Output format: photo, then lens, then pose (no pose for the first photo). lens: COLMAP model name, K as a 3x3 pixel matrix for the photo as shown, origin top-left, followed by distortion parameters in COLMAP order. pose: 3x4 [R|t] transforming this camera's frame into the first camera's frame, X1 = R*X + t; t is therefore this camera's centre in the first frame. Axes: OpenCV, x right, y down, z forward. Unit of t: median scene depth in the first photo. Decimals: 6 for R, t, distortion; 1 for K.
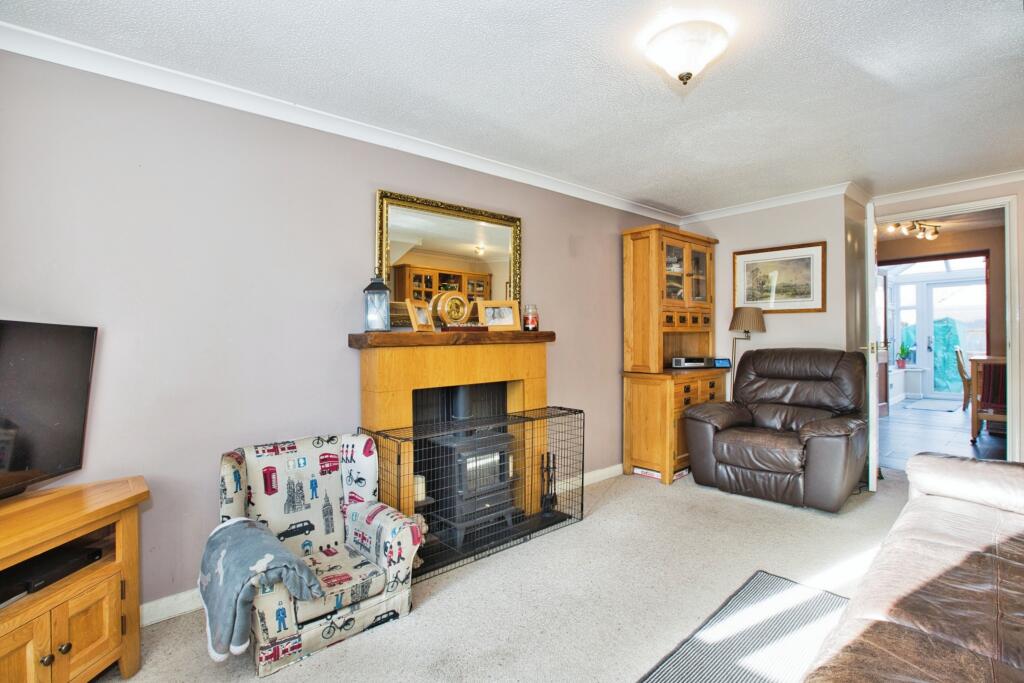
lens RADIAL K [[489.5, 0, 521.2], [0, 489.5, 332.7], [0, 0, 1]] dist [0.000516, 0.000619]
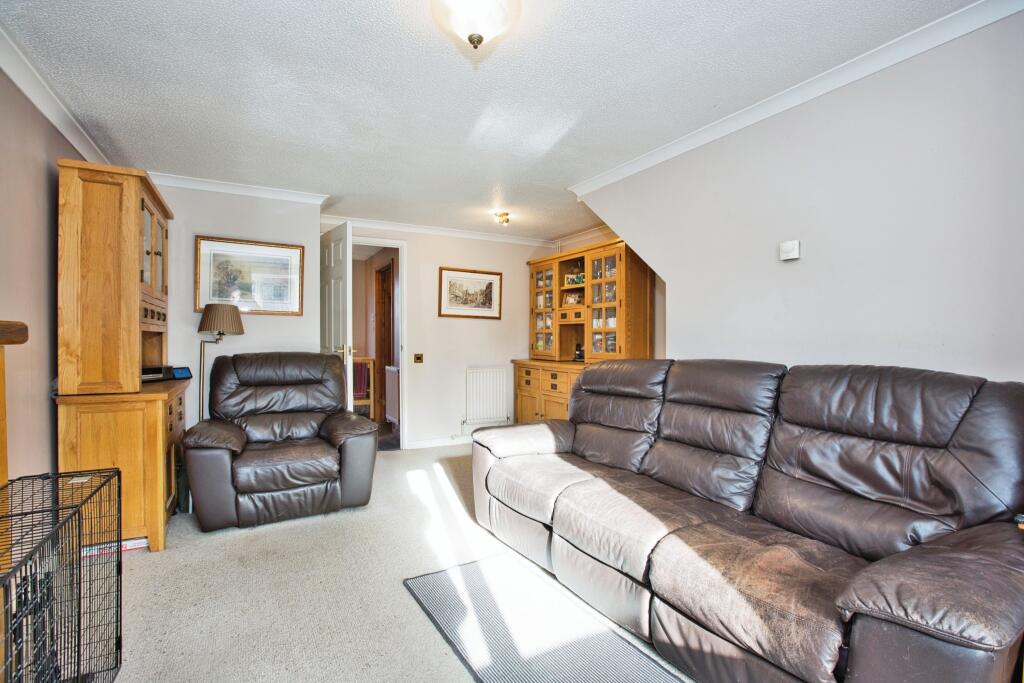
lens RADIAL K [[480.7, 0, 507.7], [0, 480.7, 347.4], [0, 0, 1]] dist [-0.000026, 0.000514]
pose [[0.260437, -0.001652, 0.965489, -0.223924], [-0.016280, 0.999849, 0.006102, 0.009034], [-0.965354, -0.017308, 0.260370, 0.332910]]
